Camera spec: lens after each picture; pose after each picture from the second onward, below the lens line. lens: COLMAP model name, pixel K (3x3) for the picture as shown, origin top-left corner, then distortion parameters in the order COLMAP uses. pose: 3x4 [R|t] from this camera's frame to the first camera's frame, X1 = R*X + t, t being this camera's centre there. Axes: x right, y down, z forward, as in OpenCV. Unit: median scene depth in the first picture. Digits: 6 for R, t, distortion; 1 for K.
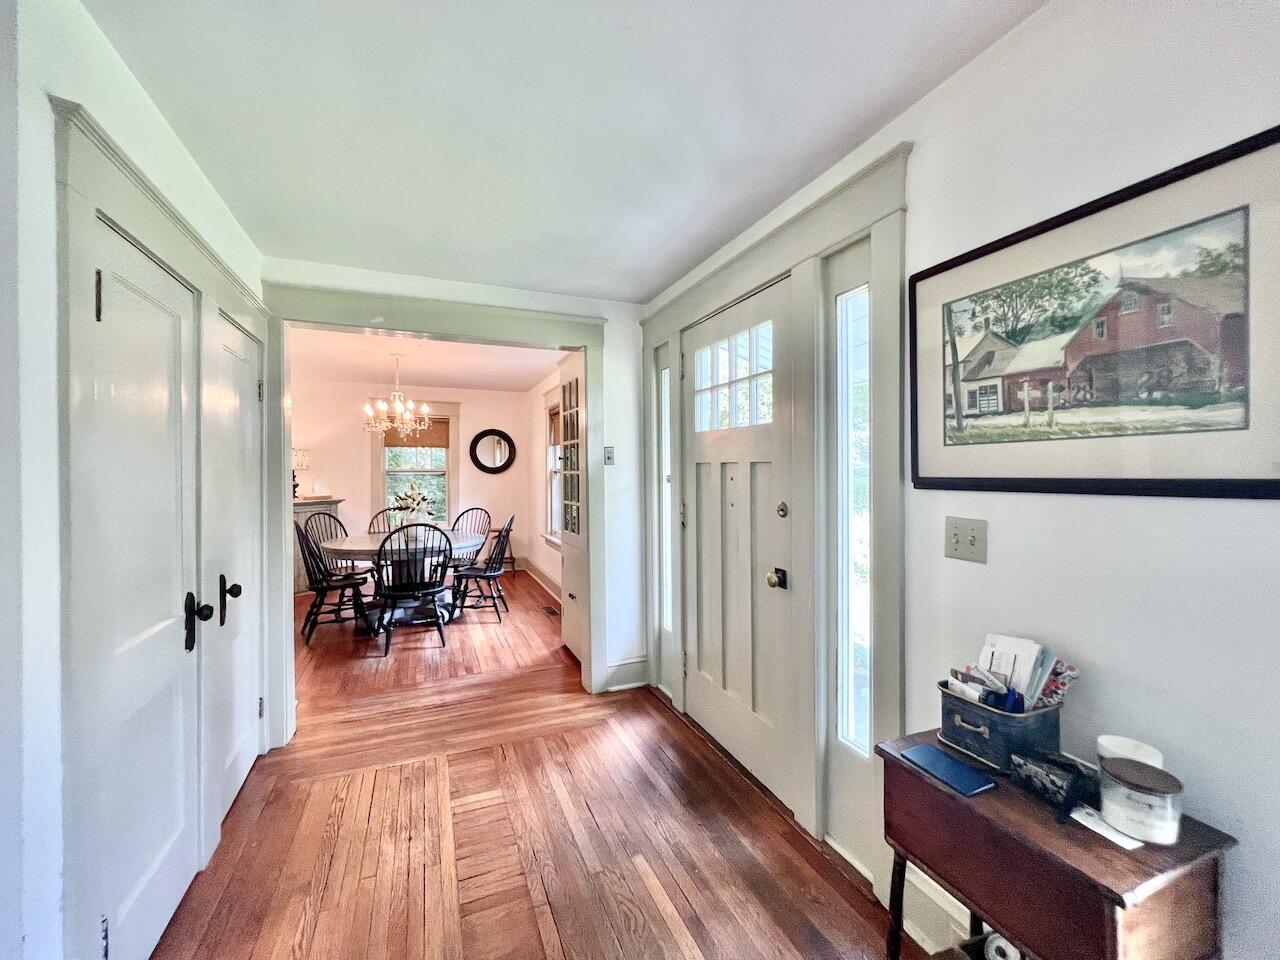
lens RADIAL K [[515.0, 0, 642.4], [0, 515.0, 478.8], [0, 0, 1]] dist [0.004353, 0.000062]
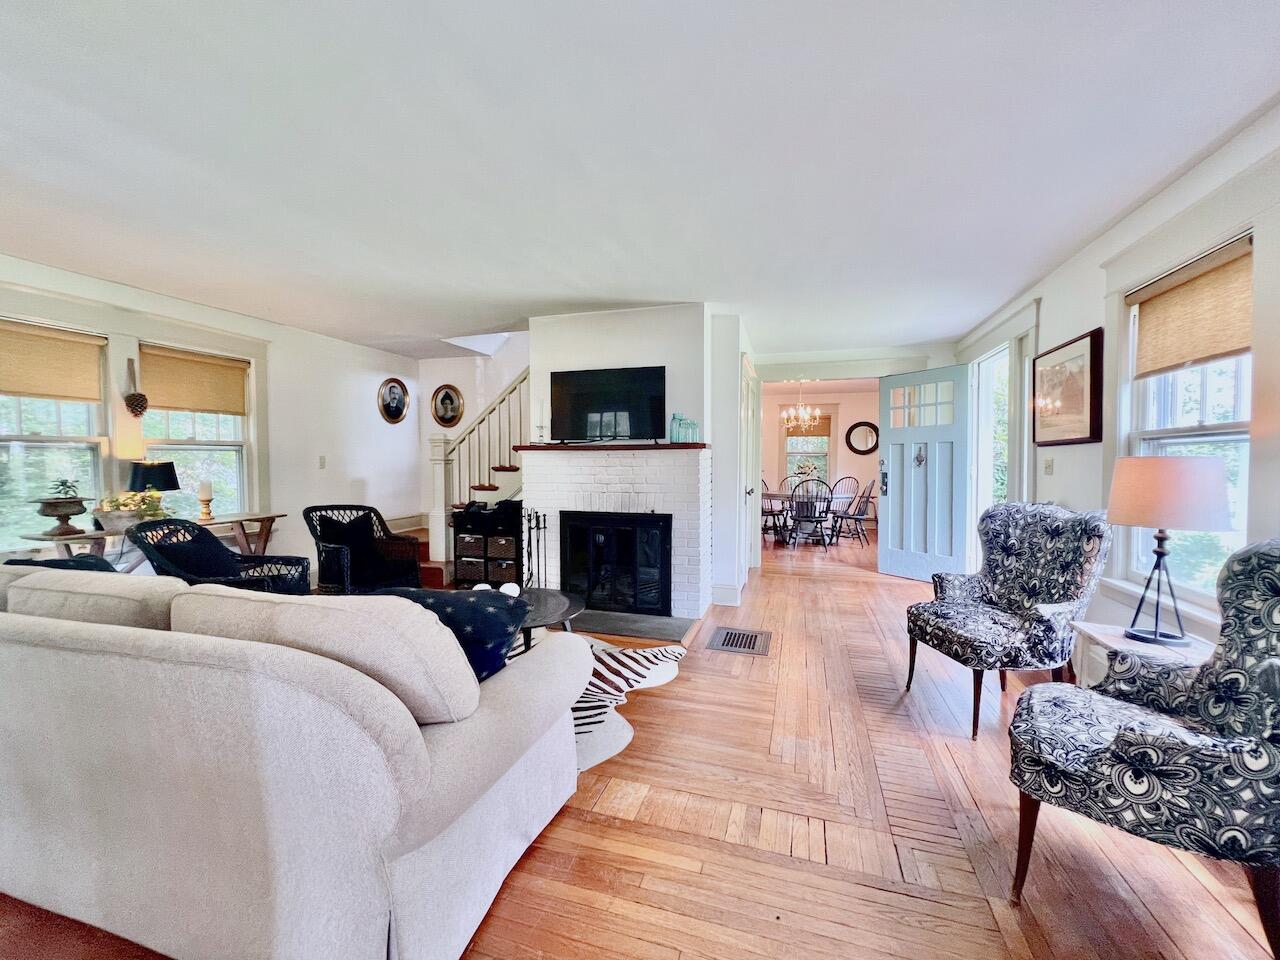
lens RADIAL K [[515.0, 0, 640.2], [0, 515.0, 482.5], [0, 0, 1]] dist [0.004353, 0.000062]
pose [[0.762657, 0.030771, -0.646071, 0.195849], [-0.012122, 0.999372, 0.033288, 0.035752], [0.646690, -0.017556, 0.762551, -0.570959]]
